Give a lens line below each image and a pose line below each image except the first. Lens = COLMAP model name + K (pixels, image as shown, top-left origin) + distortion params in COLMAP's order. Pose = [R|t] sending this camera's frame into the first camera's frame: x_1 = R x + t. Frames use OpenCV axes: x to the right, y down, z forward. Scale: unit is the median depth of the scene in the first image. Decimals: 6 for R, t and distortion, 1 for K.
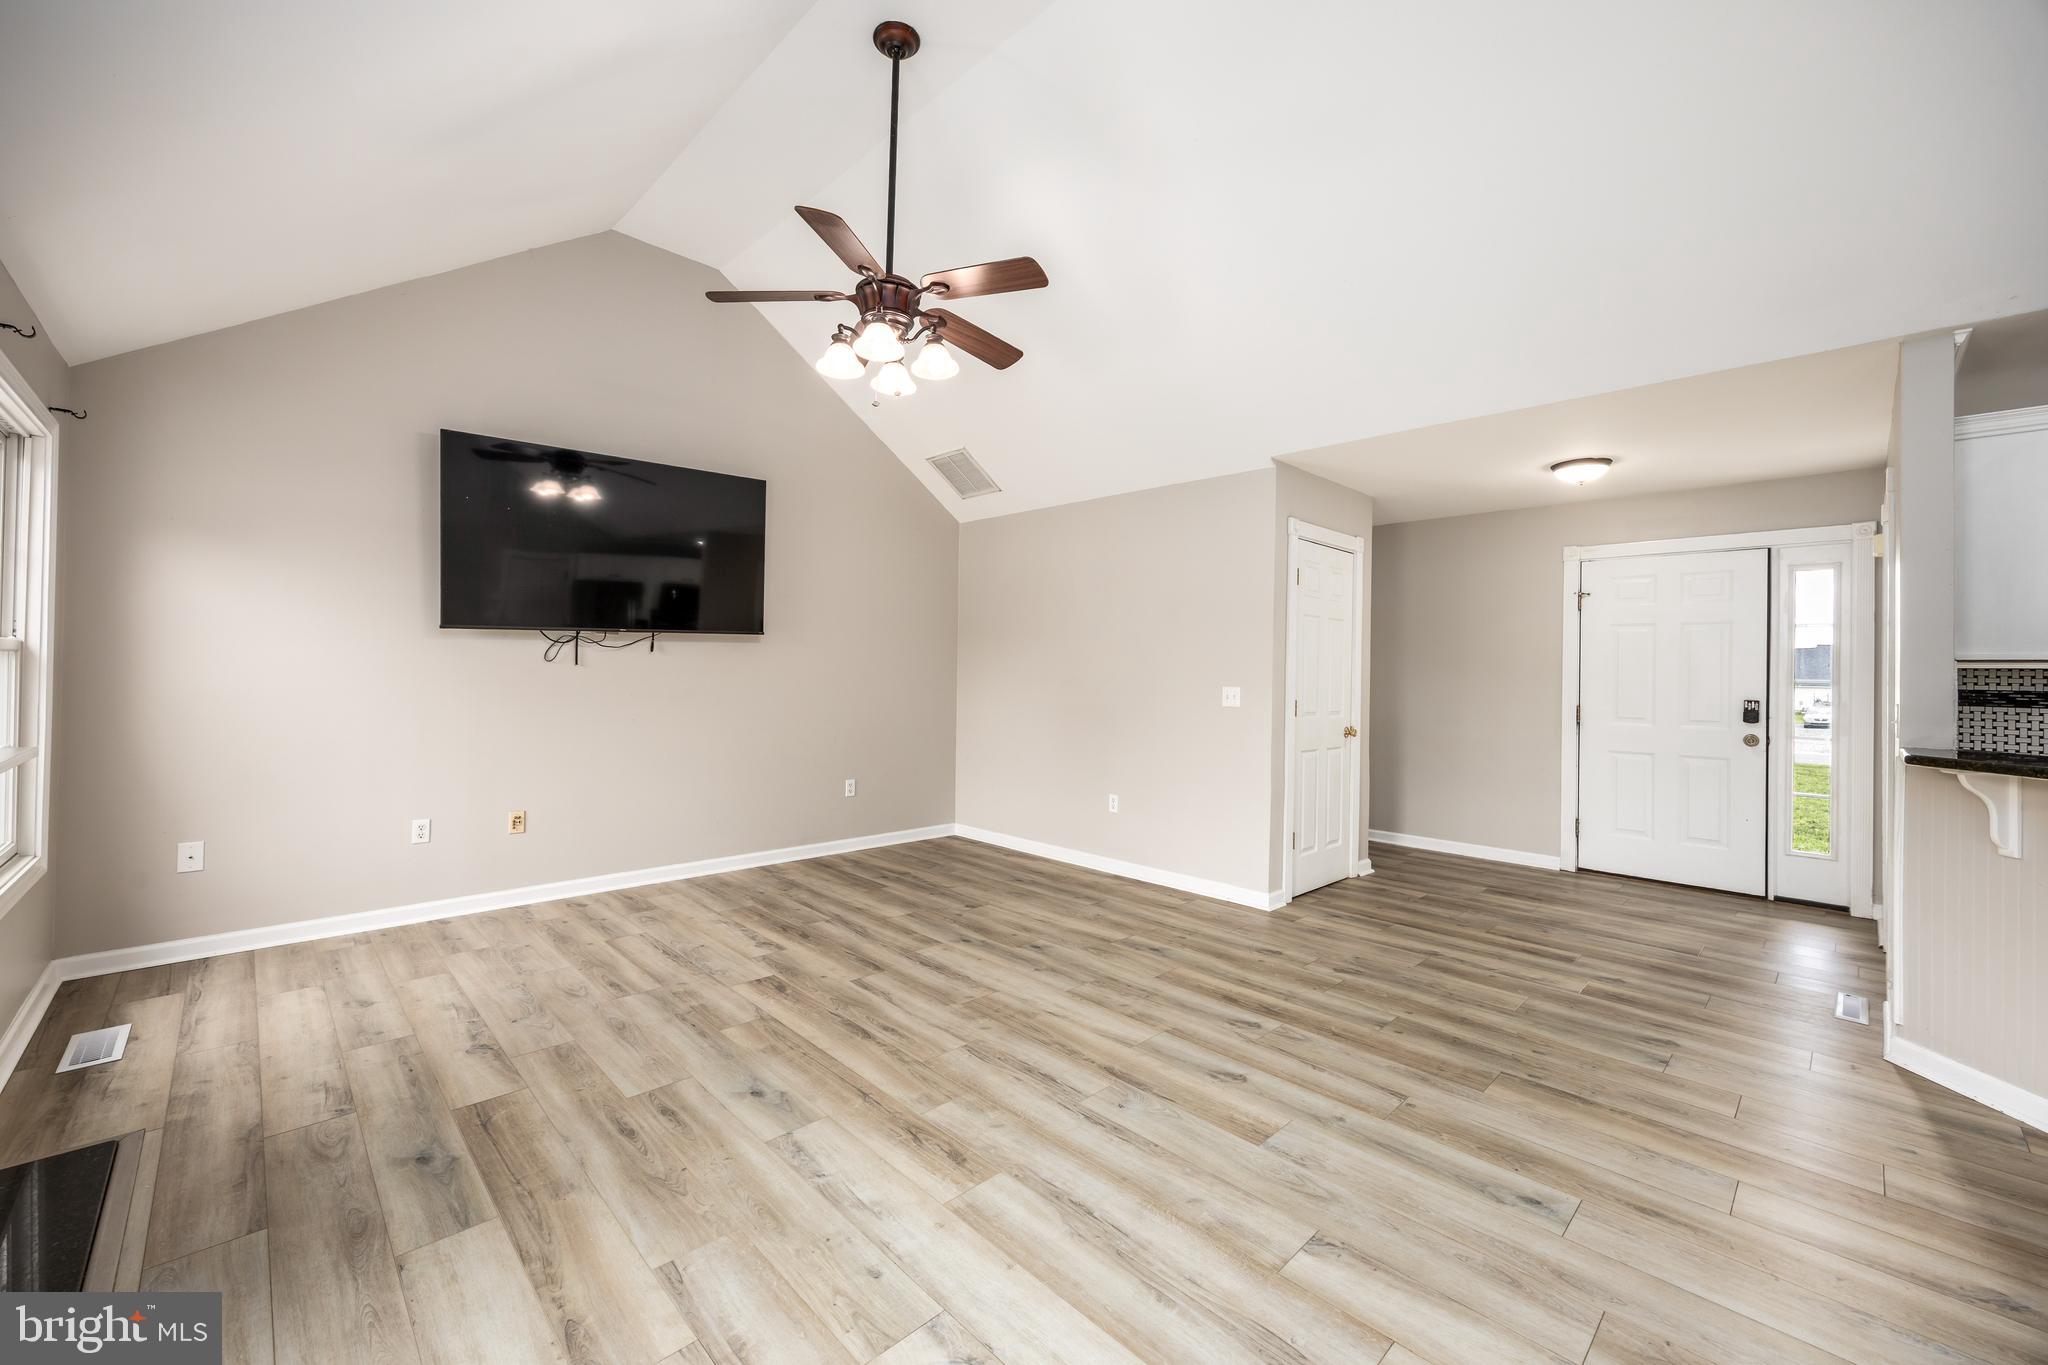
lens RADIAL K [[811.3, 0, 1010.4], [0, 811.3, 666.4], [0, 0, 1]] dist [-0.003316, 0.000115]
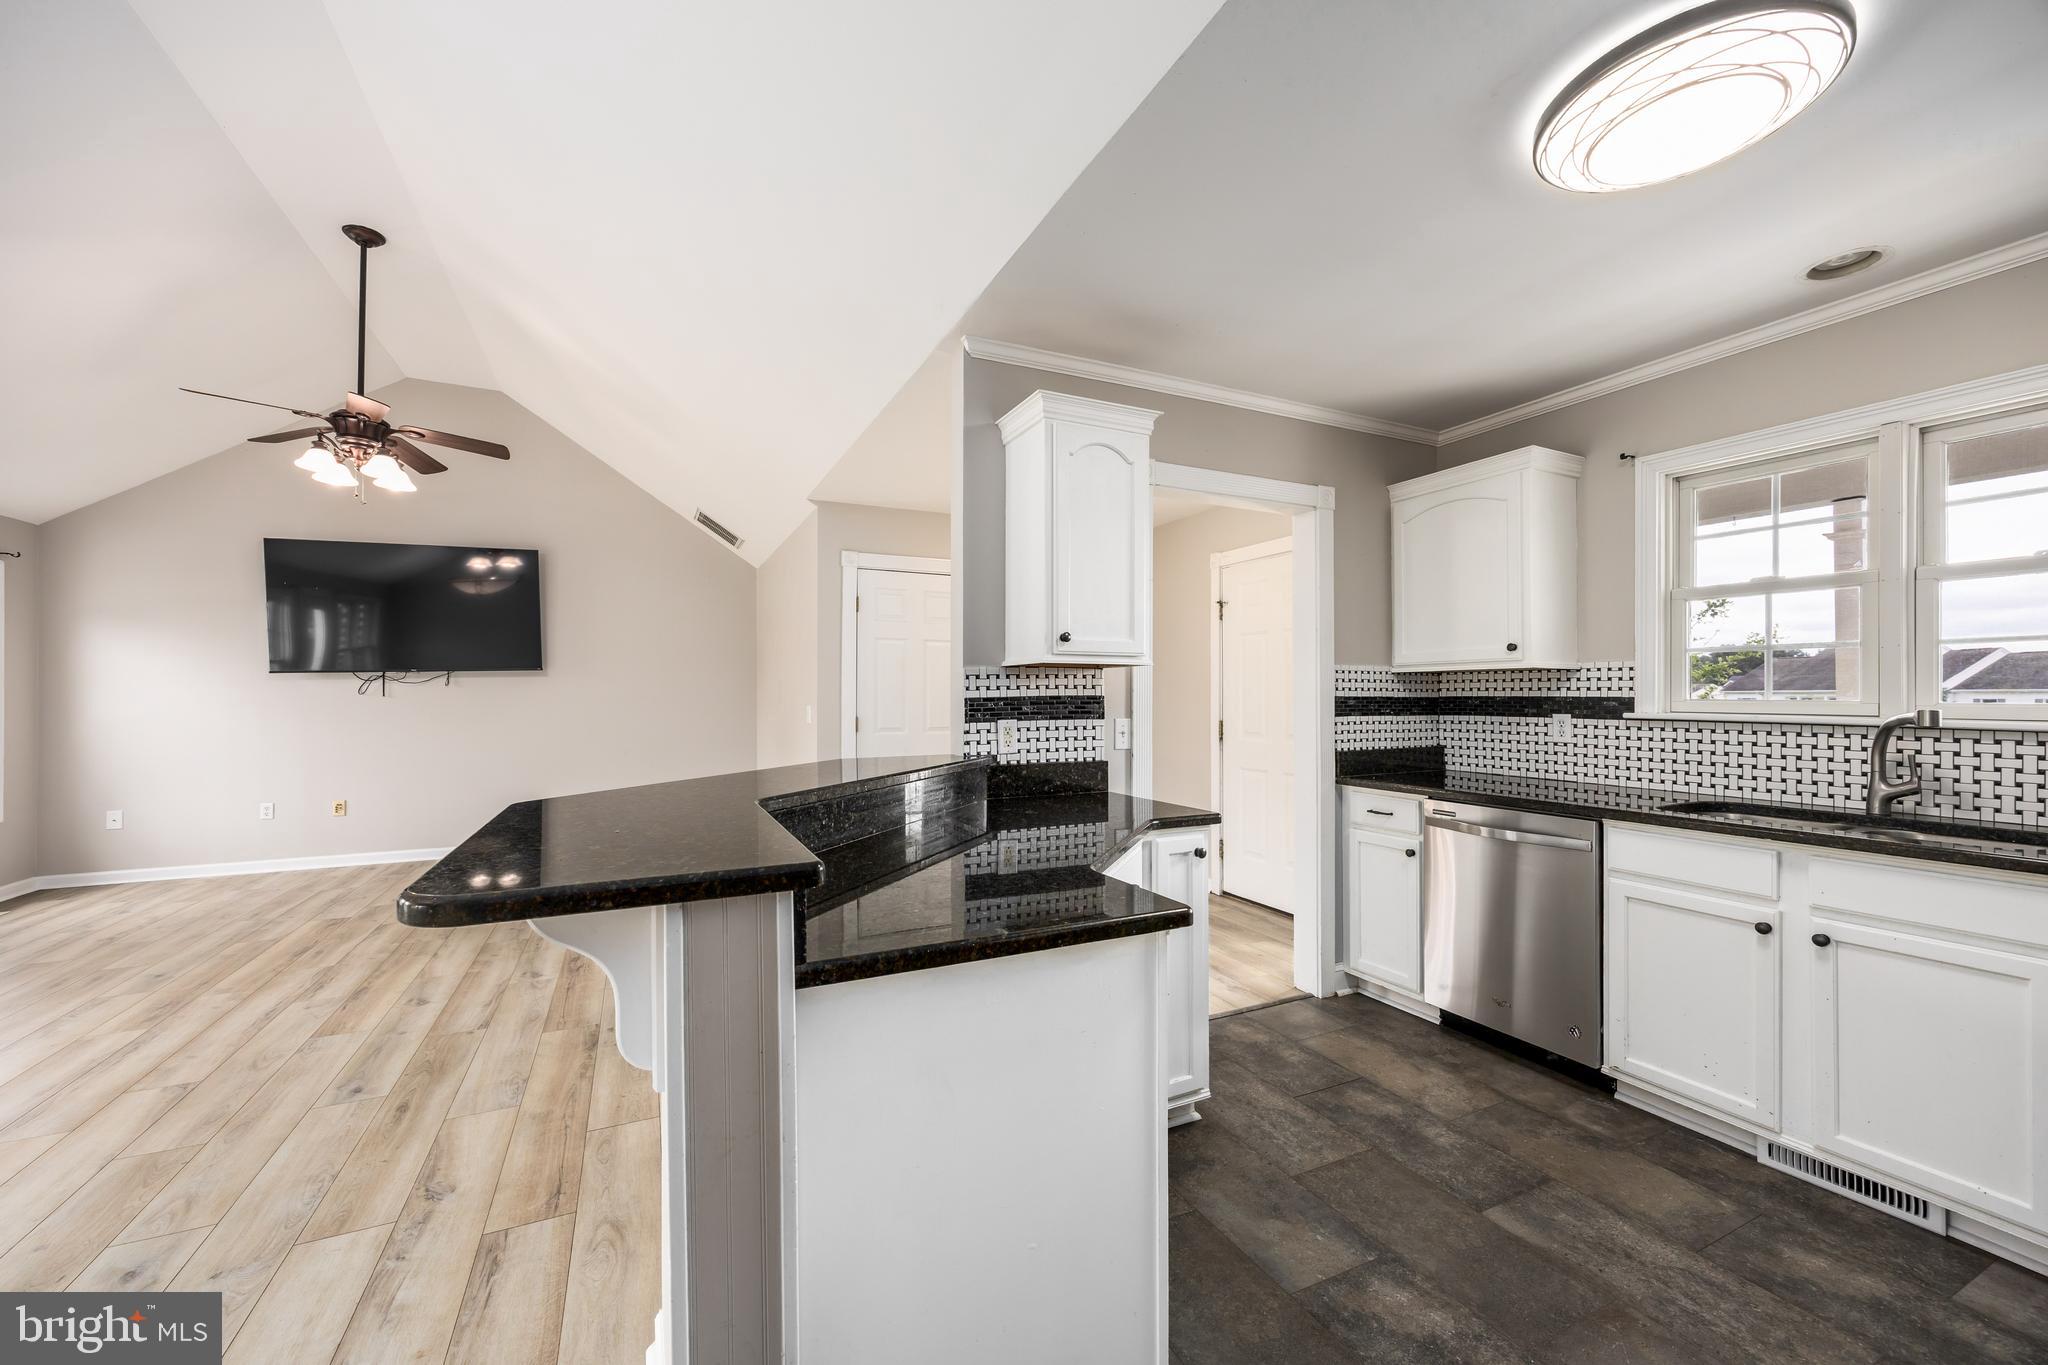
lens RADIAL K [[799.4, 0, 1021.5], [0, 799.4, 691.0], [0, 0, 1]] dist [-0.003871, 0.000628]
pose [[0.949637, -0.020167, -0.312704, 1.317289], [0.020291, 0.999790, -0.002859, 0.021505], [0.312696, -0.003630, 0.949846, 0.065919]]
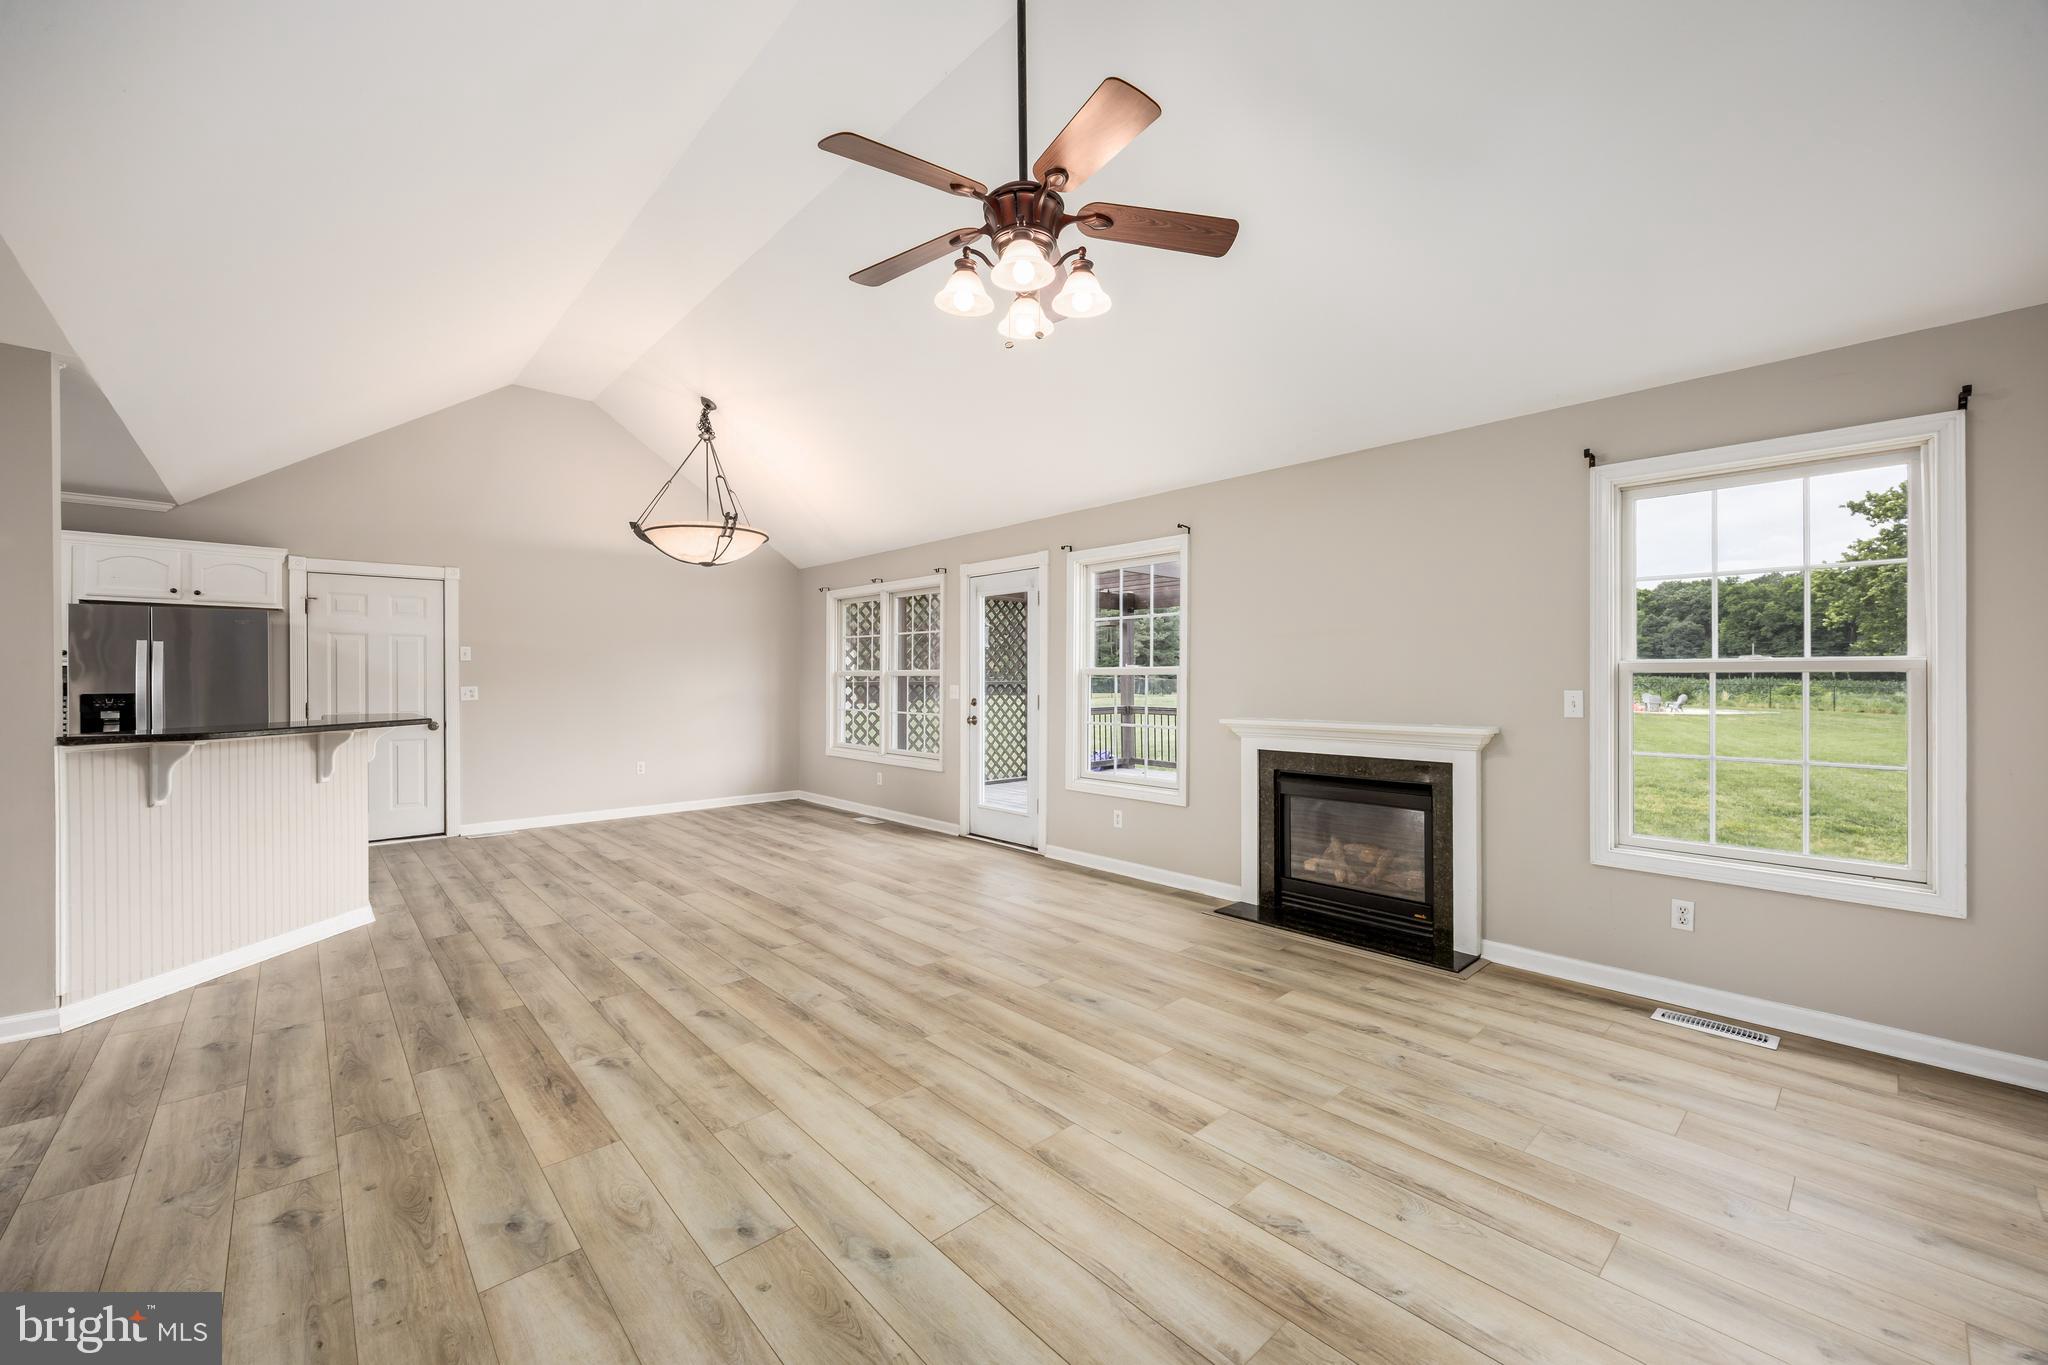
lens RADIAL K [[799.4, 0, 1024.1], [0, 799.4, 678.7], [0, 0, 1]] dist [-0.003871, 0.000628]
pose [[-0.999714, -0.012864, 0.020138, -0.172270], [-0.012974, 0.999901, -0.005378, 0.009509], [-0.020066, -0.005637, -0.999783, 1.774832]]
